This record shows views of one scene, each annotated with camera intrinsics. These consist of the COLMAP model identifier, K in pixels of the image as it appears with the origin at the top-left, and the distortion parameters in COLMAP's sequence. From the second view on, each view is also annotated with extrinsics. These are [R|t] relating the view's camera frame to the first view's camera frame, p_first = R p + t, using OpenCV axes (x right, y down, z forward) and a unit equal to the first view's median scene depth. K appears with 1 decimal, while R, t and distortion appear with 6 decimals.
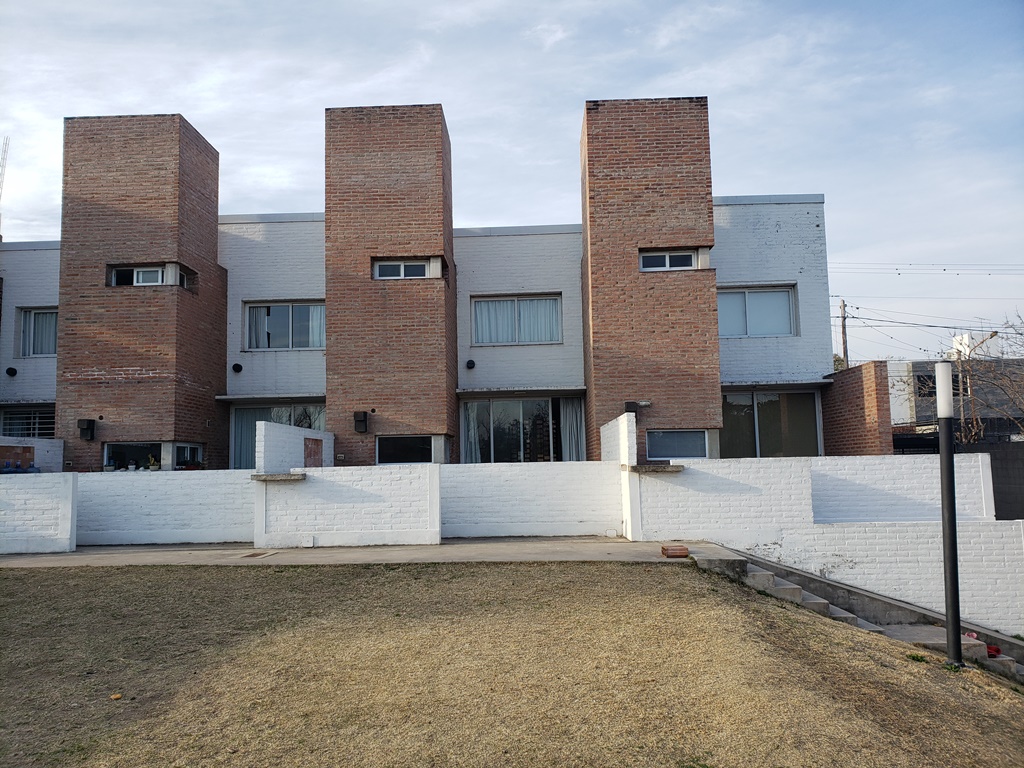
lens RADIAL K [[807.4, 0, 509.3], [0, 807.4, 390.9], [0, 0, 1]] dist [0.032034, 0.009208]
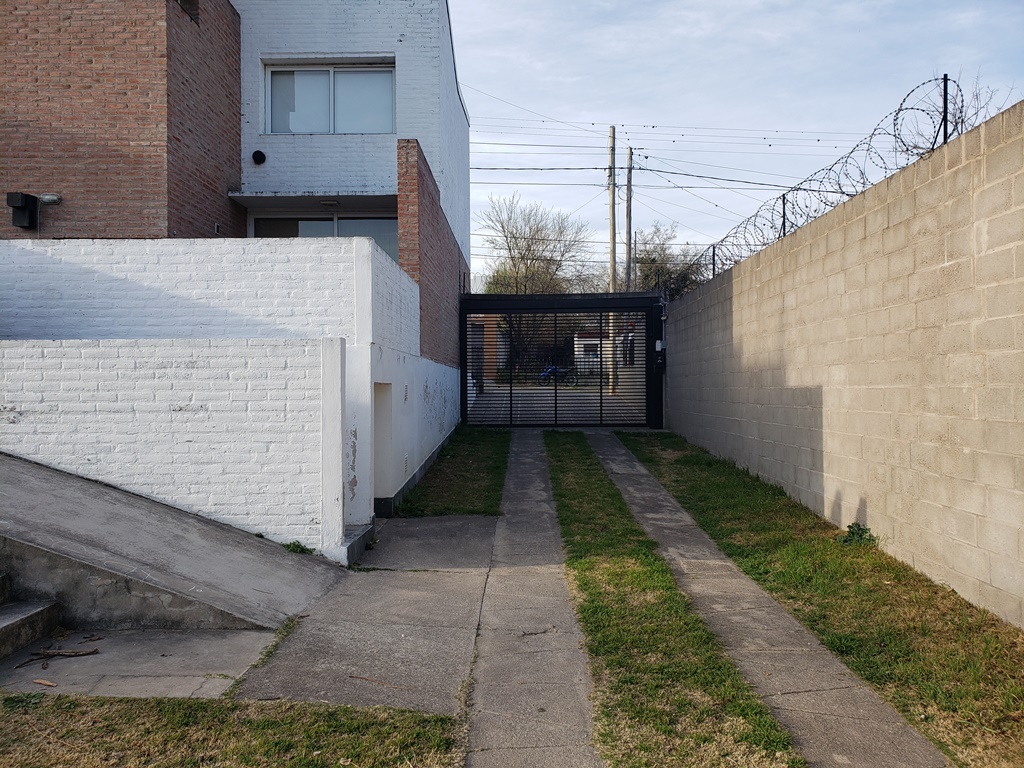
lens RADIAL K [[807.4, 0, 514.2], [0, 807.4, 380.0], [0, 0, 1]] dist [0.032034, 0.009208]
pose [[0.999795, 0.016154, 0.012175, 0.682990], [-0.017115, 0.996362, 0.083483, 0.127293], [-0.010782, -0.083675, 0.996435, 0.419704]]
